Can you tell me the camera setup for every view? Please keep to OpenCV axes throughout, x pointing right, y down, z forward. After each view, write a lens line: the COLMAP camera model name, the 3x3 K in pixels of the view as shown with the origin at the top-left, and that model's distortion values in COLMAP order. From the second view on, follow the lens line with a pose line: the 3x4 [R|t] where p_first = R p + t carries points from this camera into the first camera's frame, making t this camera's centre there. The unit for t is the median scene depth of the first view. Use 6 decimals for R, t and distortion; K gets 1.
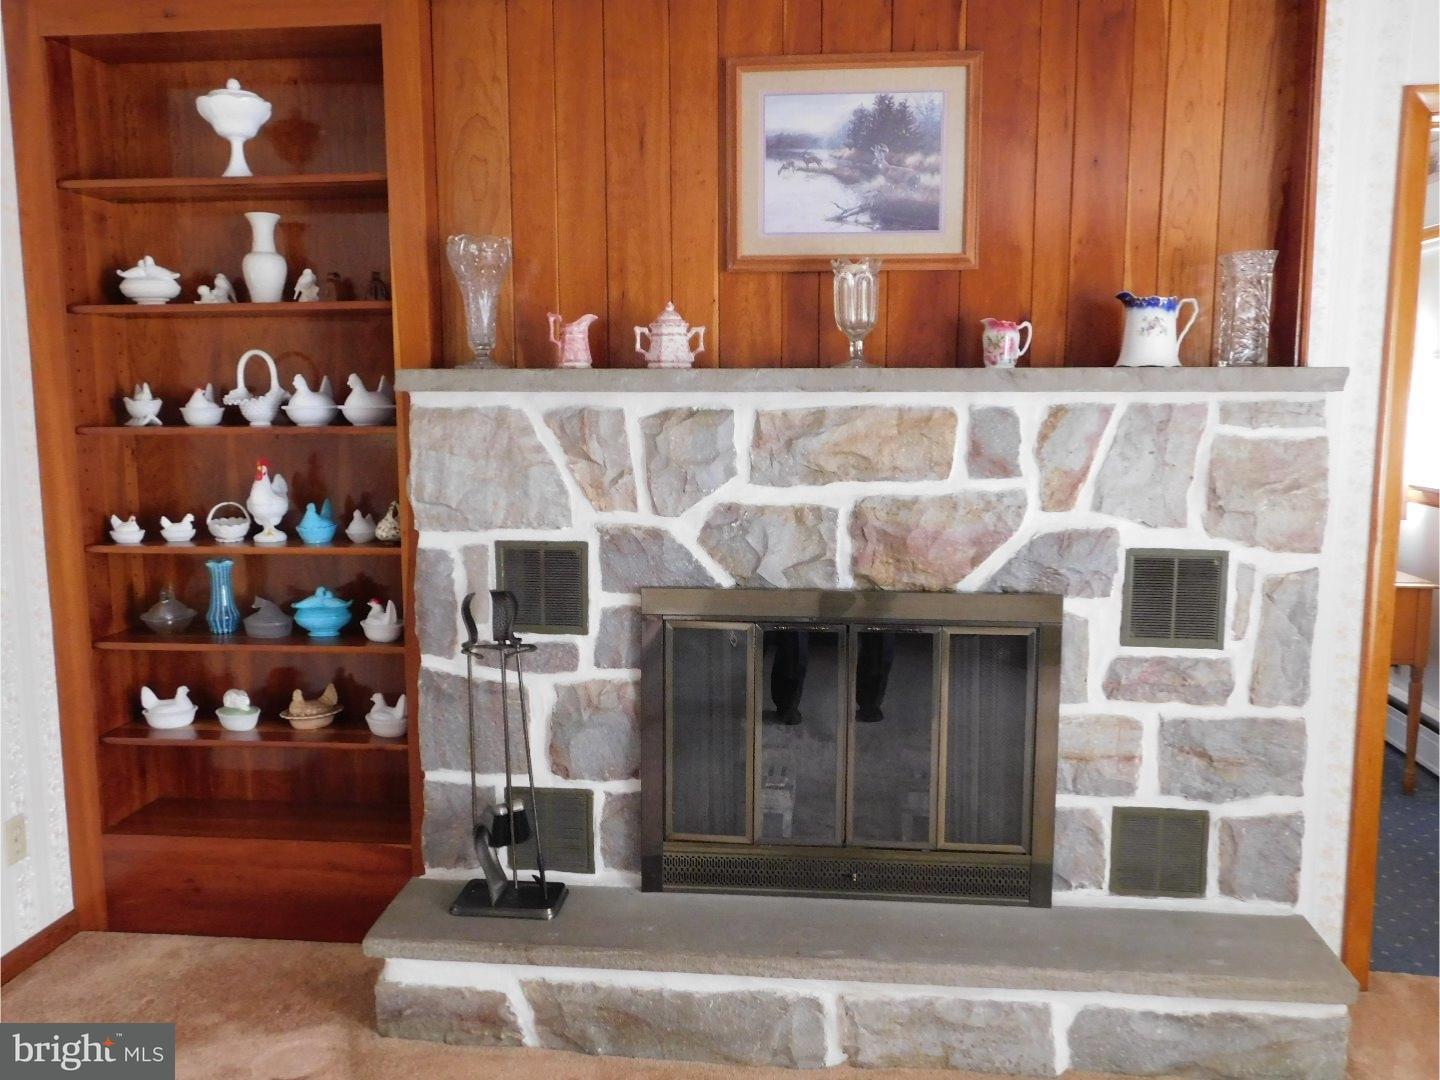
lens RADIAL K [[1220.9, 0, 720.0], [0, 1220.9, 540.0], [0, 0, 1]] dist [0.005084, 0.007087]
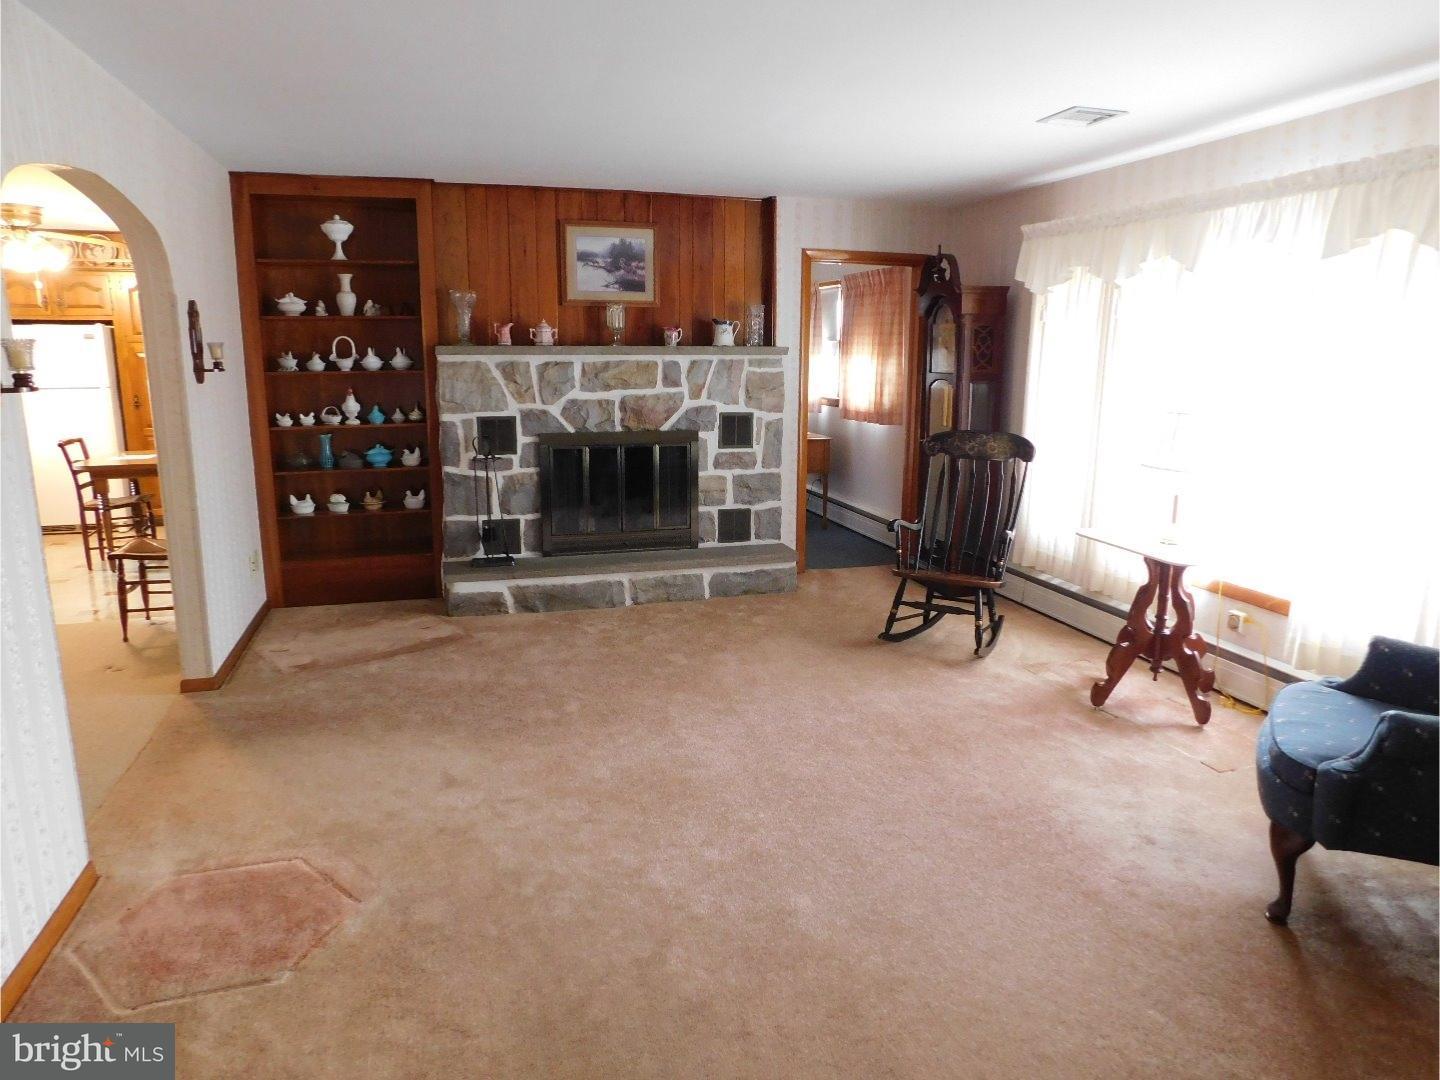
lens RADIAL K [[954.9, 0, 720.0], [0, 954.9, 540.0], [0, 0, 1]] dist [-0.023686, 0.004406]
pose [[0.928045, -0.069733, 0.365881, -0.453016], [0.044076, 0.995977, 0.078025, 0.120025], [-0.369850, -0.056284, 0.927385, -0.968372]]
